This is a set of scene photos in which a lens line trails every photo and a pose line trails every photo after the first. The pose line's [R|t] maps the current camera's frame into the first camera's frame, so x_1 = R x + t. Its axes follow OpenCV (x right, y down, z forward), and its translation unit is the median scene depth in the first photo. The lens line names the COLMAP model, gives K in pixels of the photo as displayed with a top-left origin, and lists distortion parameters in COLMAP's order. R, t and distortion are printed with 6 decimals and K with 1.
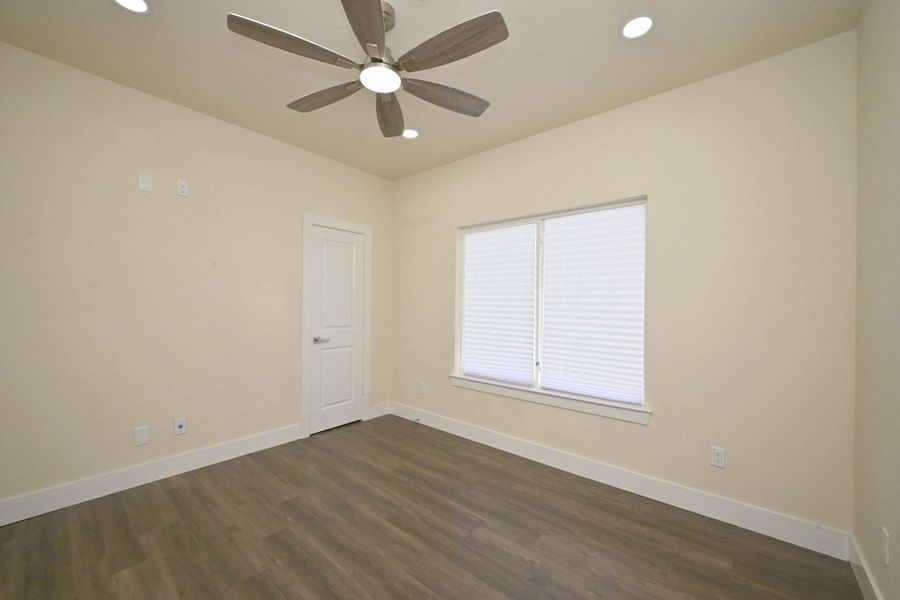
lens RADIAL K [[350.7, 0, 446.4], [0, 350.7, 300.4], [0, 0, 1]] dist [-0.000598, 0.000601]
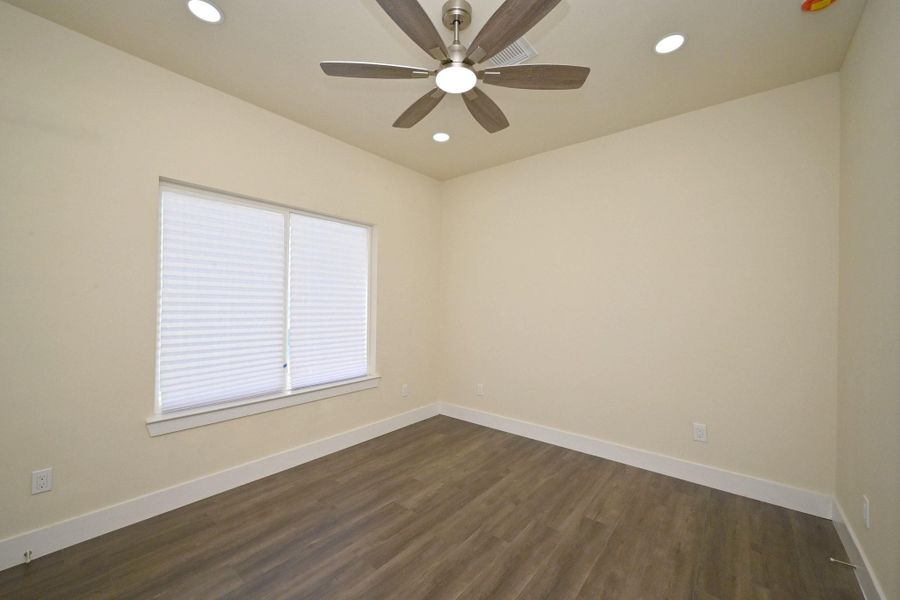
lens RADIAL K [[350.7, 0, 441.0], [0, 350.7, 301.4], [0, 0, 1]] dist [-0.000598, 0.000601]
pose [[0.001265, -0.006098, 0.999981, -0.804919], [-0.019245, 0.999796, 0.006121, -0.005422], [-0.999814, -0.019252, 0.001148, 0.702408]]
